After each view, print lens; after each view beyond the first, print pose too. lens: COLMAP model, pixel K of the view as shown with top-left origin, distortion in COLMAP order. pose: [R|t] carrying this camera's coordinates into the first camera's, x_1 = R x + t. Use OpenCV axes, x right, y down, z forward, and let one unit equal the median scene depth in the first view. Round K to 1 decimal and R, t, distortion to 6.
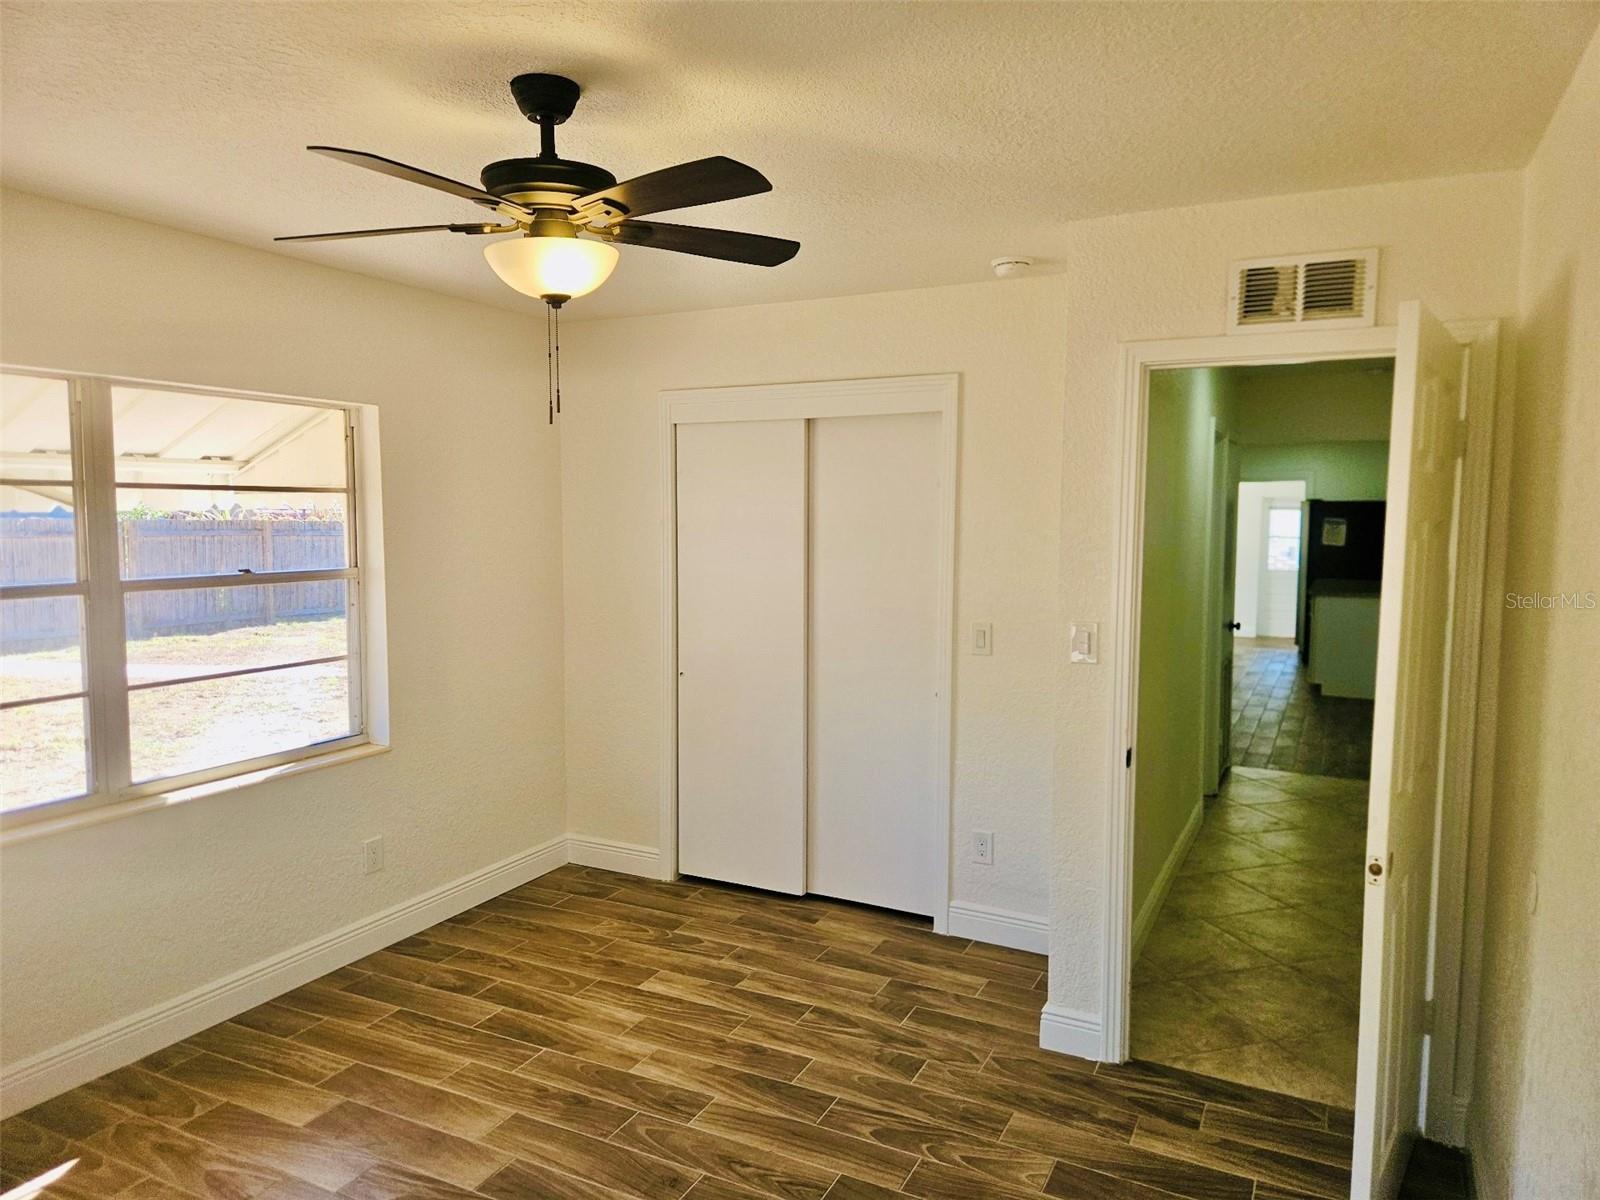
lens RADIAL K [[1078.1, 0, 801.6], [0, 1078.1, 602.8], [0, 0, 1]] dist [-0.000052, 0.000433]
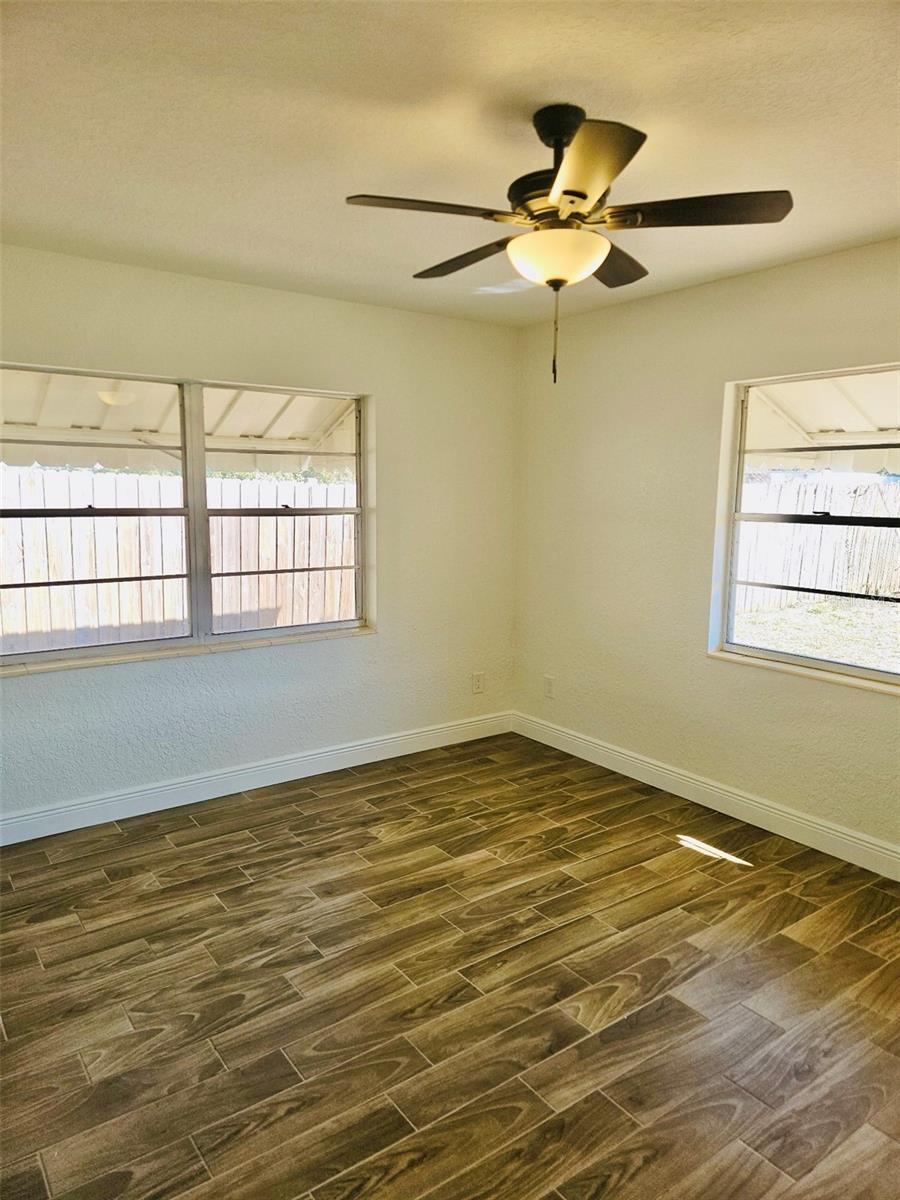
lens RADIAL K [[808.6, 0, 449.4], [0, 808.6, 599.7], [0, 0, 1]] dist [-0.000052, 0.000433]
pose [[-0.461039, 0.118602, -0.879418, 0.541120], [-0.080292, 0.981387, 0.174448, -0.056196], [0.883740, 0.151038, -0.442935, 1.005943]]
